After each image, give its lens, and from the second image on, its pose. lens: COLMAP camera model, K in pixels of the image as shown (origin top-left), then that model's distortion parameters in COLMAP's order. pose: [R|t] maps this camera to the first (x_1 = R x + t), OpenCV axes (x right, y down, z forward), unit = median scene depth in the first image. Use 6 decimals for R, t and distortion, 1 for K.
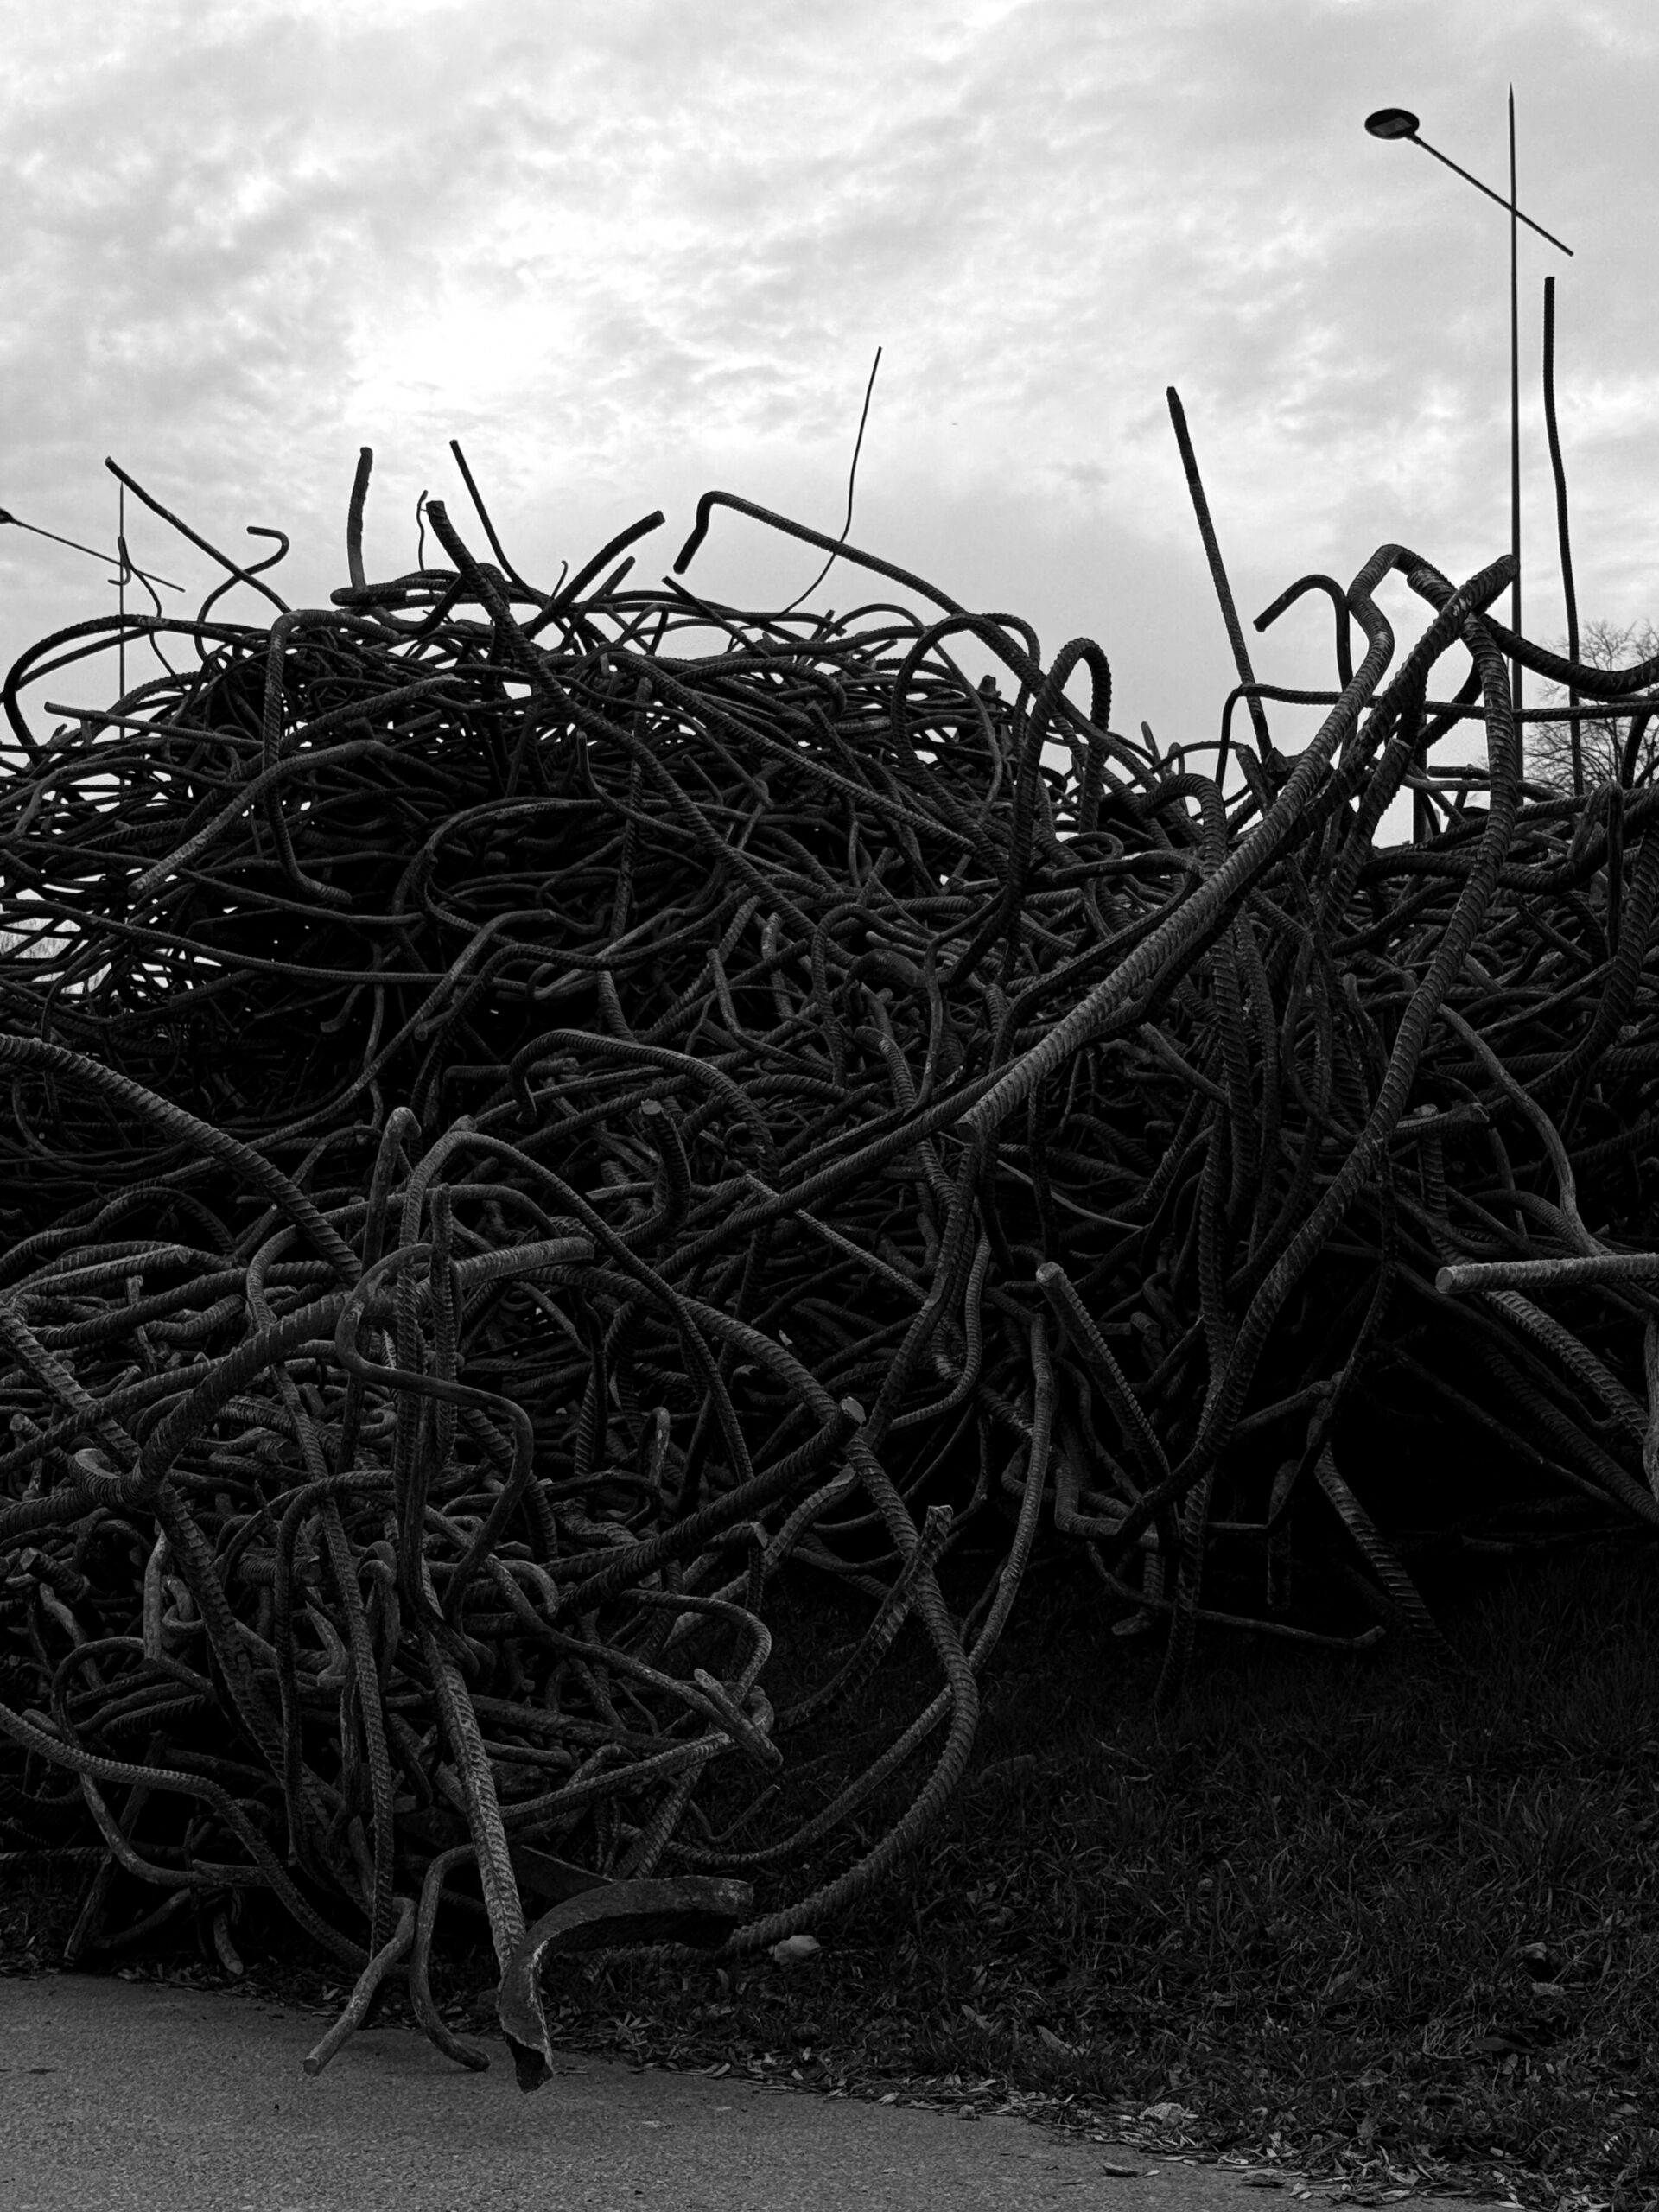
lens RADIAL K [[3192.0, 0, 883.8], [0, 3192.0, 1107.4], [0, 0, 1]] dist [0.139053, 0.008856]
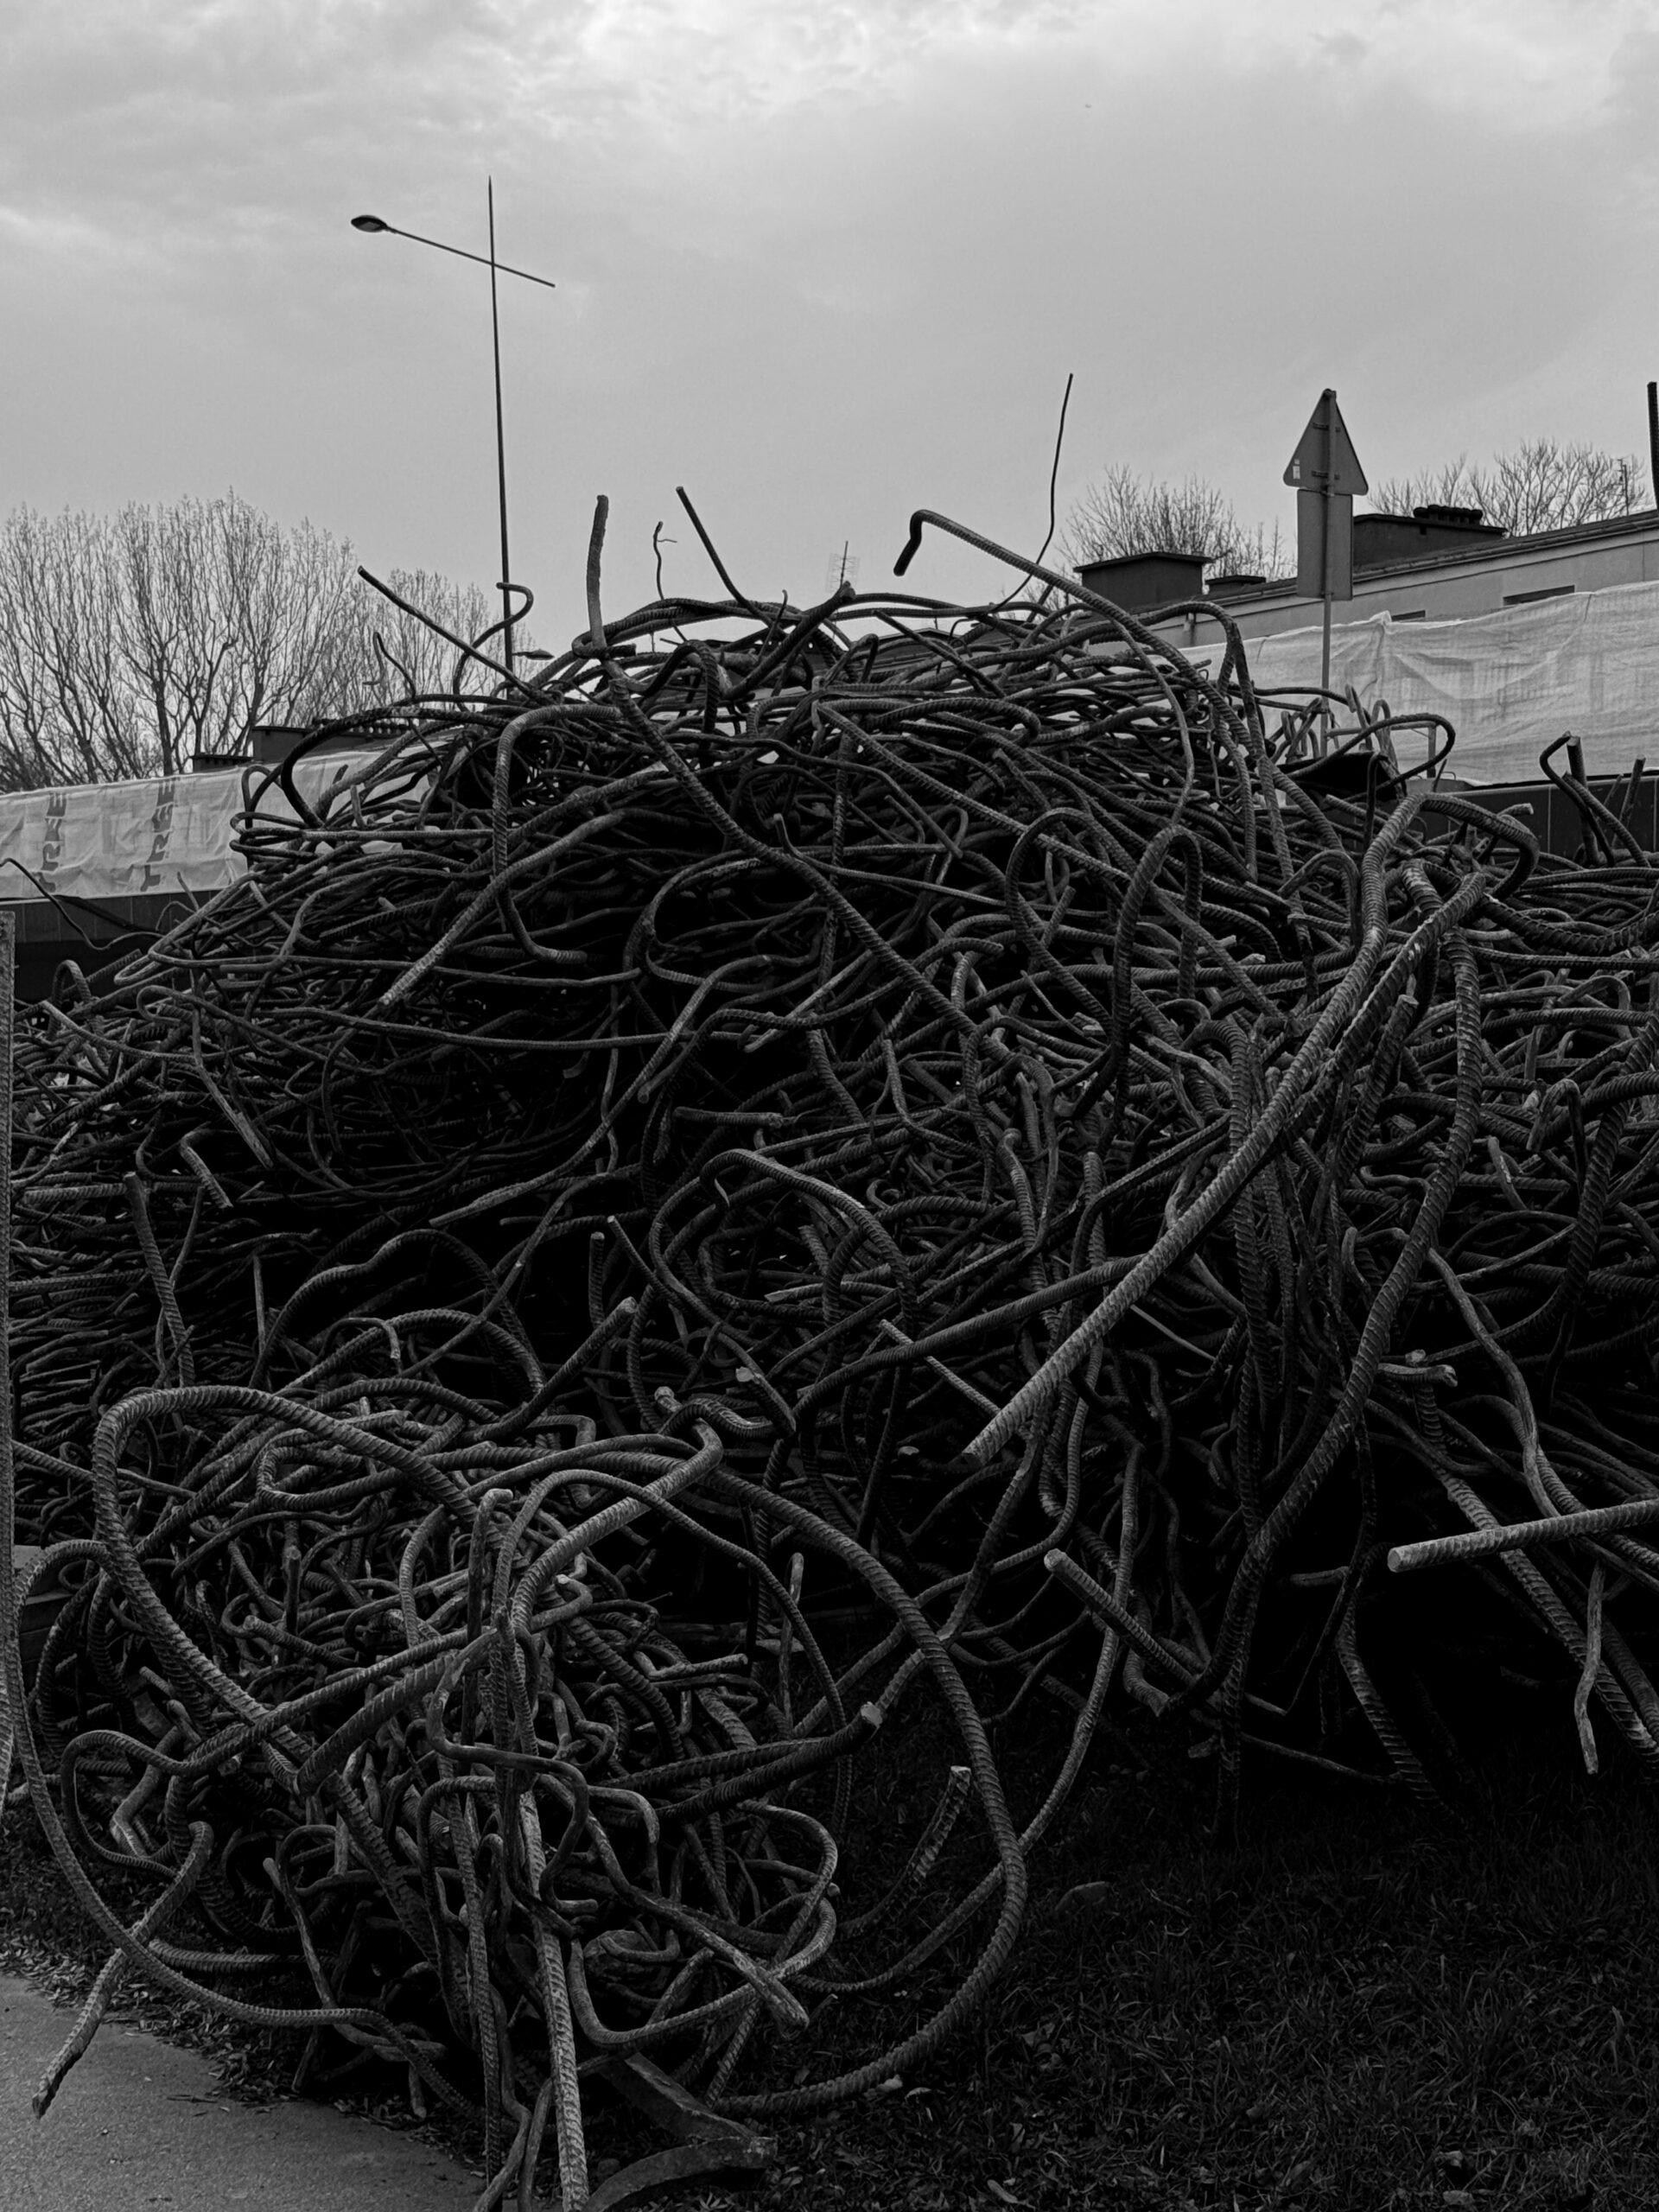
lens RADIAL K [[3098.9, 0, 829.5], [0, 3098.9, 1106.0], [0, 0, 1]] dist [0.143006, -0.032862]
pose [[0.992157, -0.026268, -0.122206, 0.097099], [0.034807, 0.997060, 0.068270, -0.168433], [0.120053, -0.071988, 0.990154, -0.125256]]
